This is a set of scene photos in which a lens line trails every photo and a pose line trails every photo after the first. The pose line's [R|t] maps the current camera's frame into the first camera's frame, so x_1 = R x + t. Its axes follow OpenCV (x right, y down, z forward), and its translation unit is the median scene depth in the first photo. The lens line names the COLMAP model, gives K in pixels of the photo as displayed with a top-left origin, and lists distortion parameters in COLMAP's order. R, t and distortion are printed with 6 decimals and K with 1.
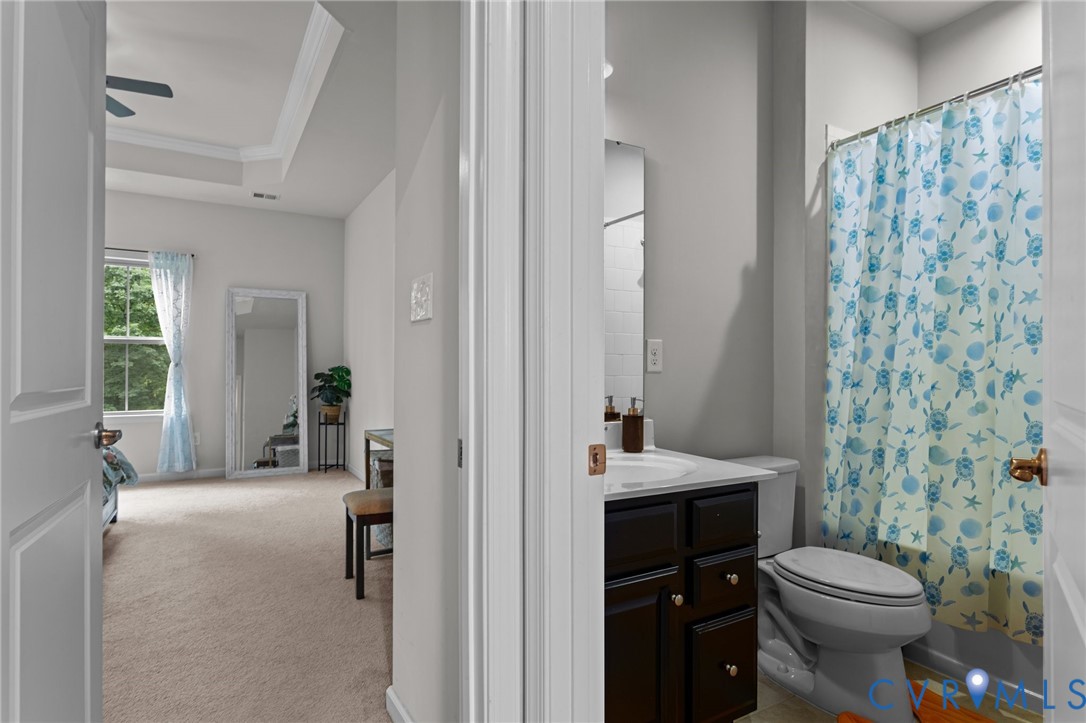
lens RADIAL K [[573.1, 0, 543.0], [0, 573.1, 361.5], [0, 0, 1]] dist [0.000004, -0.001104]
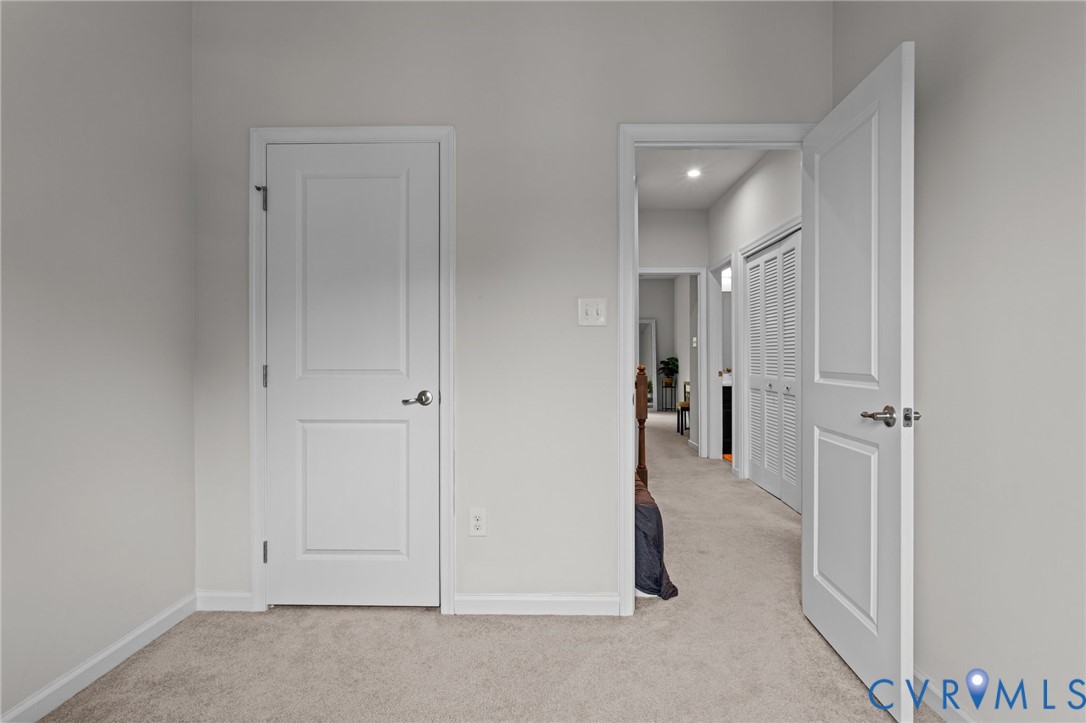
lens RADIAL K [[573.1, 0, 543.0], [0, 573.1, 361.5], [0, 0, 1]] dist [0.000004, -0.001104]
pose [[0.850321, 0.001267, -0.526263, 1.715641], [0.007318, 0.999872, 0.014231, -0.050062], [0.526214, -0.015952, 0.850203, -5.152859]]
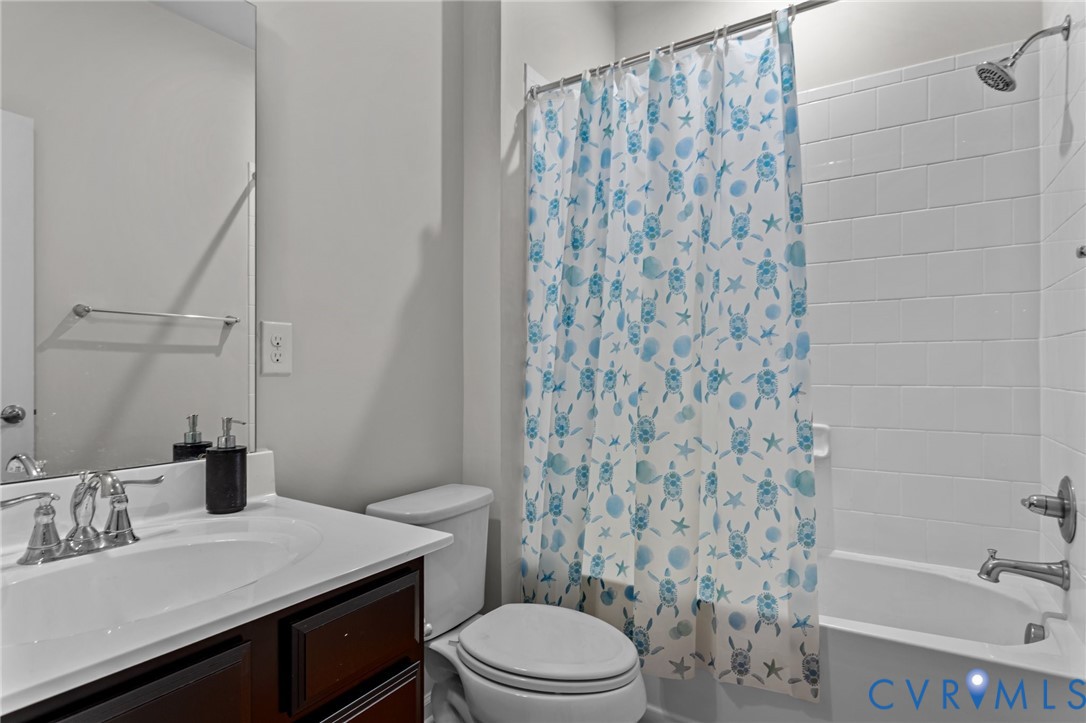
lens RADIAL K [[573.1, 0, 543.0], [0, 573.1, 361.5], [0, 0, 1]] dist [0.000004, -0.001104]
pose [[0.884393, 0.000388, 0.466743, 0.143706], [-0.000139, 1.000000, -0.000569, 0.003804], [-0.466743, 0.000439, 0.884393, 0.282006]]
